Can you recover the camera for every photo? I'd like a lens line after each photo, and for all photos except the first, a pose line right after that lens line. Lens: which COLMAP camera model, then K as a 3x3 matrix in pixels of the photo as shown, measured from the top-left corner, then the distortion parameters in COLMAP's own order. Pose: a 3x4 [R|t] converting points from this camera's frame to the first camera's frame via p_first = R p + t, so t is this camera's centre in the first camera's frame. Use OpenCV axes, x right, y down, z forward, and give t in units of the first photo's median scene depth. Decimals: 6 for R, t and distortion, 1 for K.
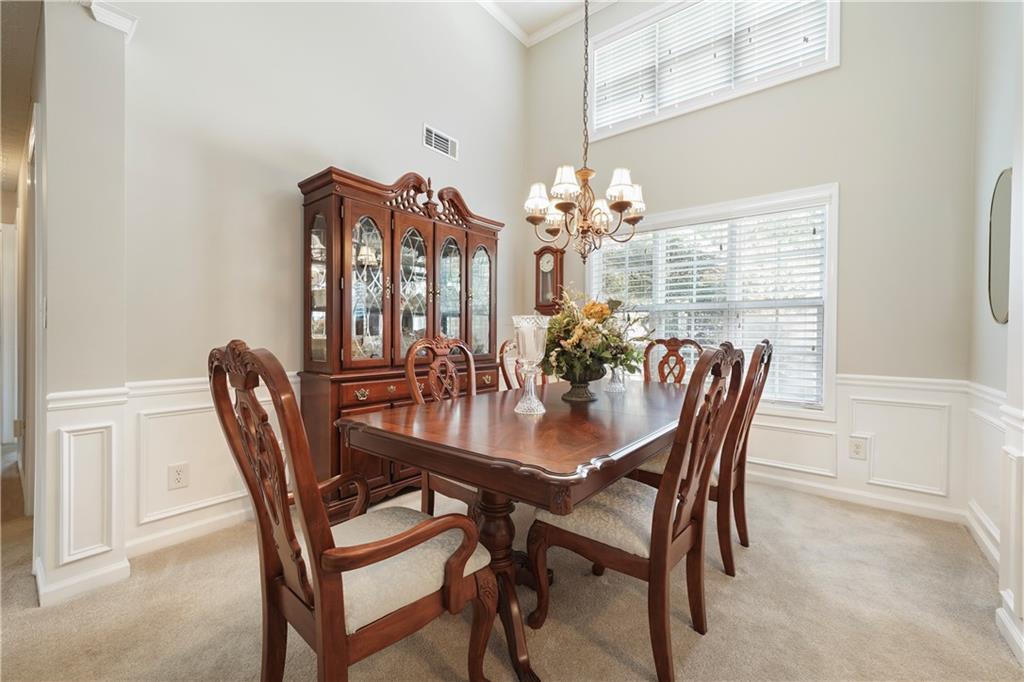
lens RADIAL K [[411.6, 0, 512.9], [0, 411.6, 336.4], [0, 0, 1]] dist [-0.001631, 0.000740]
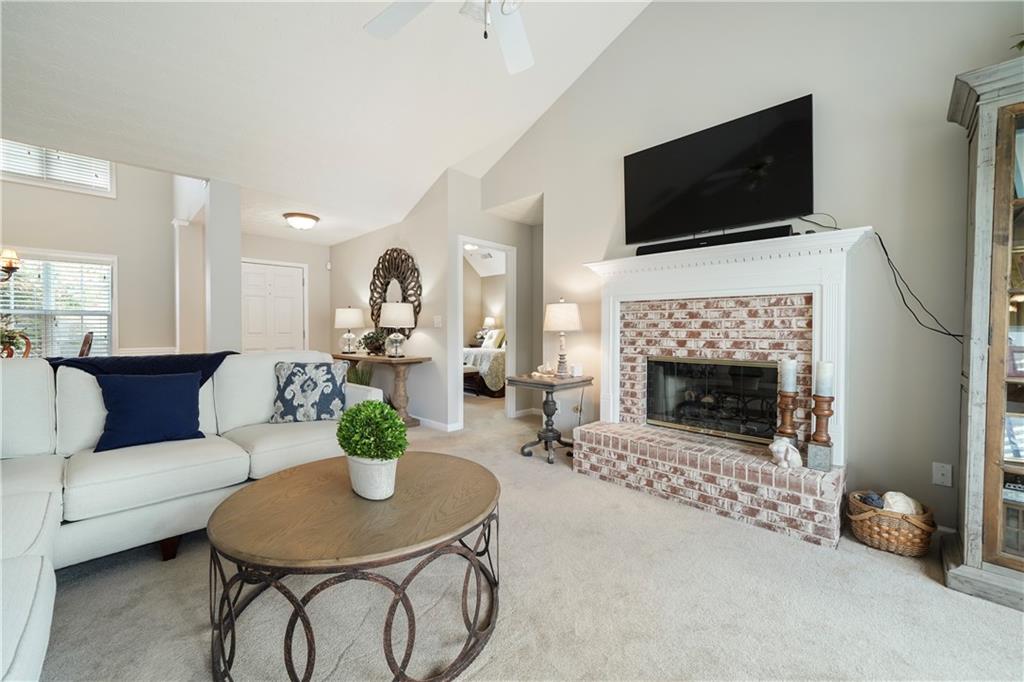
lens RADIAL K [[411.6, 0, 510.6], [0, 411.6, 334.4], [0, 0, 1]] dist [-0.001631, 0.000740]
pose [[0.112151, -0.019351, 0.993503, -0.968254], [0.012624, 0.999757, 0.018048, 0.004847], [-0.993611, 0.010518, 0.112368, -1.101093]]
